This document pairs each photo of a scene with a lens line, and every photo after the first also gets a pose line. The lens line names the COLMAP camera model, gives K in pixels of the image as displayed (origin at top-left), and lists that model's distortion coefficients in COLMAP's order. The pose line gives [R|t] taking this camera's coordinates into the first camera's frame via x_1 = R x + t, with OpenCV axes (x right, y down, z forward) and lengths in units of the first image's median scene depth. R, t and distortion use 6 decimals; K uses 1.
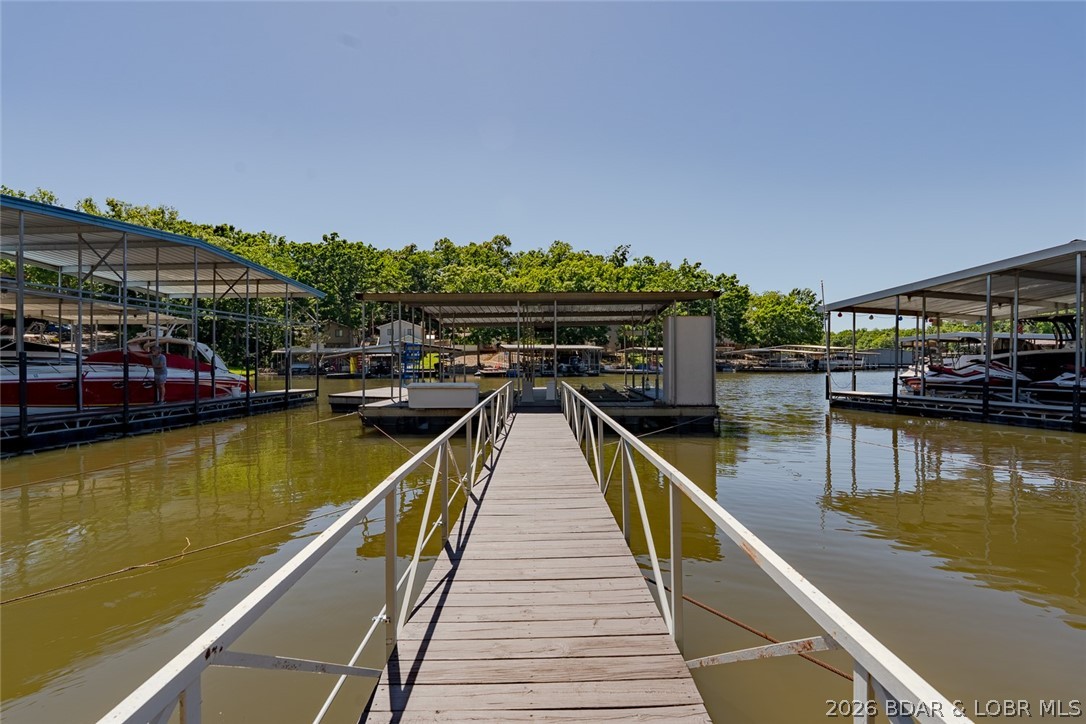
lens RADIAL K [[486.2, 0, 543.0], [0, 486.2, 362.0], [0, 0, 1]] dist [-0.000195, 0.000046]
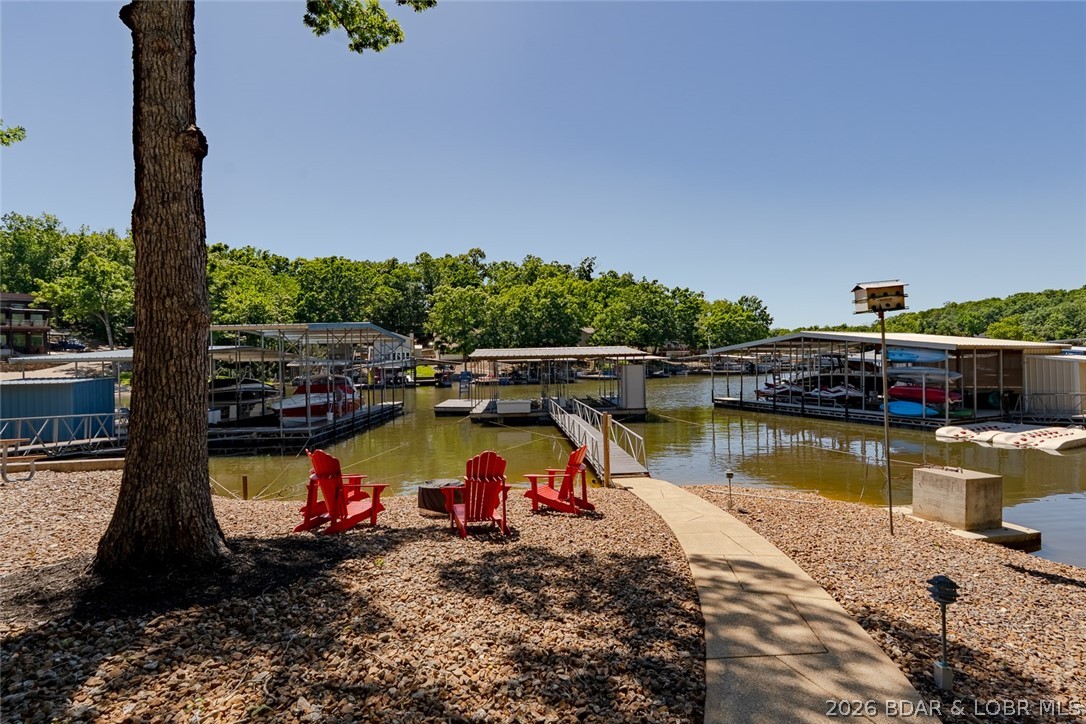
lens RADIAL K [[486.2, 0, 543.0], [0, 486.2, 362.0], [0, 0, 1]] dist [-0.000195, 0.000046]
pose [[0.997546, -0.015575, 0.068255, -0.023415], [0.015568, 0.999879, 0.000636, -0.012517], [-0.068257, 0.000428, 0.997668, -0.110779]]
